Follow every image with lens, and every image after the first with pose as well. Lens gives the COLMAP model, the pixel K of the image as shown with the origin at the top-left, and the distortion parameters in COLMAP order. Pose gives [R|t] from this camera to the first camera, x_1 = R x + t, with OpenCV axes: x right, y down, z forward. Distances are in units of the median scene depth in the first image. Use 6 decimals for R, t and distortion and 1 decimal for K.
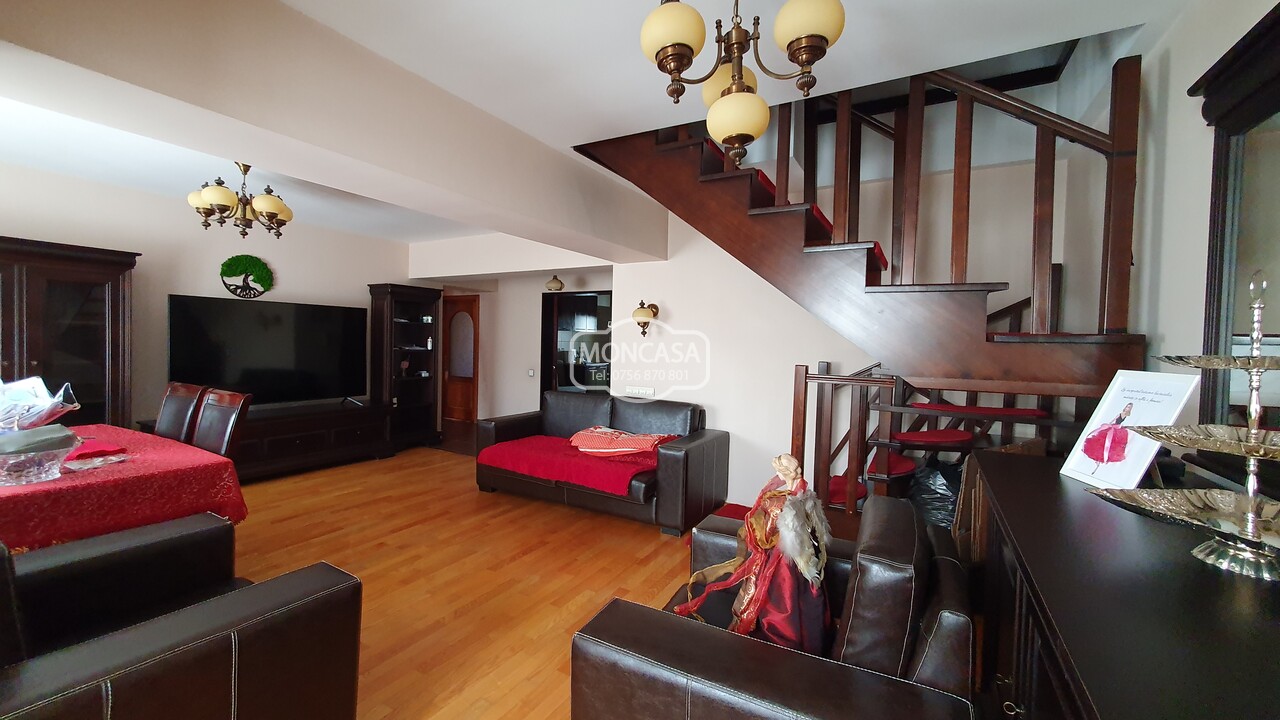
lens RADIAL K [[509.4, 0, 630.3], [0, 509.4, 356.9], [0, 0, 1]] dist [0.010909, 0.001298]
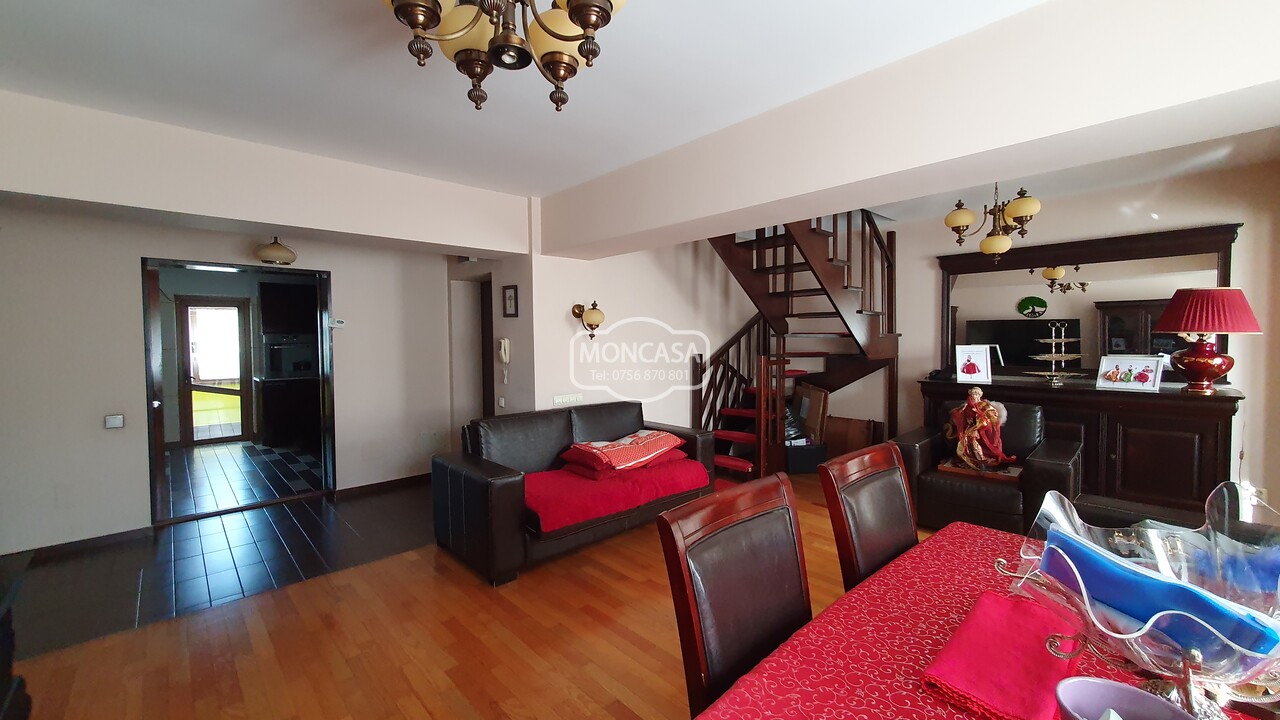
lens RADIAL K [[509.4, 0, 638.6], [0, 509.4, 353.5], [0, 0, 1]] dist [0.010909, 0.001298]
pose [[0.267680, -0.058677, 0.961719, -1.116297], [0.043402, 0.997865, 0.048802, -0.071518], [-0.962530, 0.028678, 0.269655, 0.854509]]
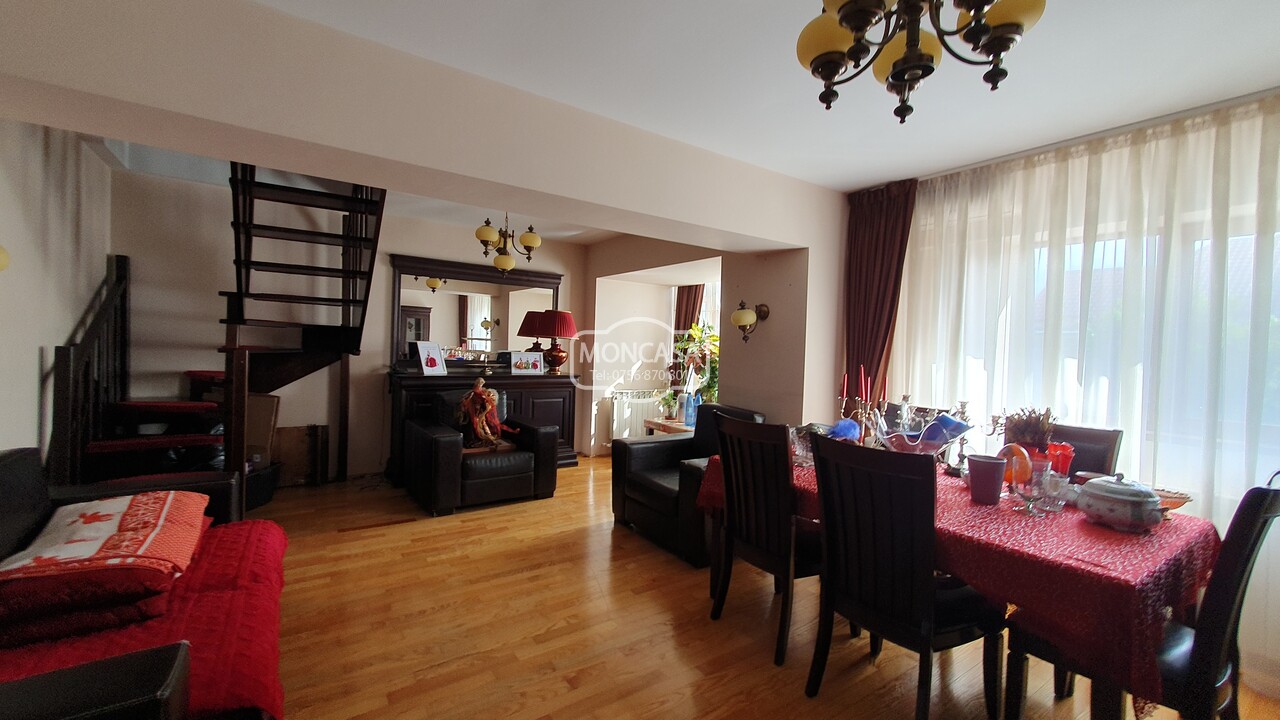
lens RADIAL K [[509.4, 0, 635.5], [0, 509.4, 355.1], [0, 0, 1]] dist [0.010909, 0.001298]
pose [[-0.906013, -0.073048, 0.416898, -0.757146], [-0.050811, 0.996642, 0.064206, -0.076332], [-0.420188, 0.036989, -0.906683, 1.469197]]
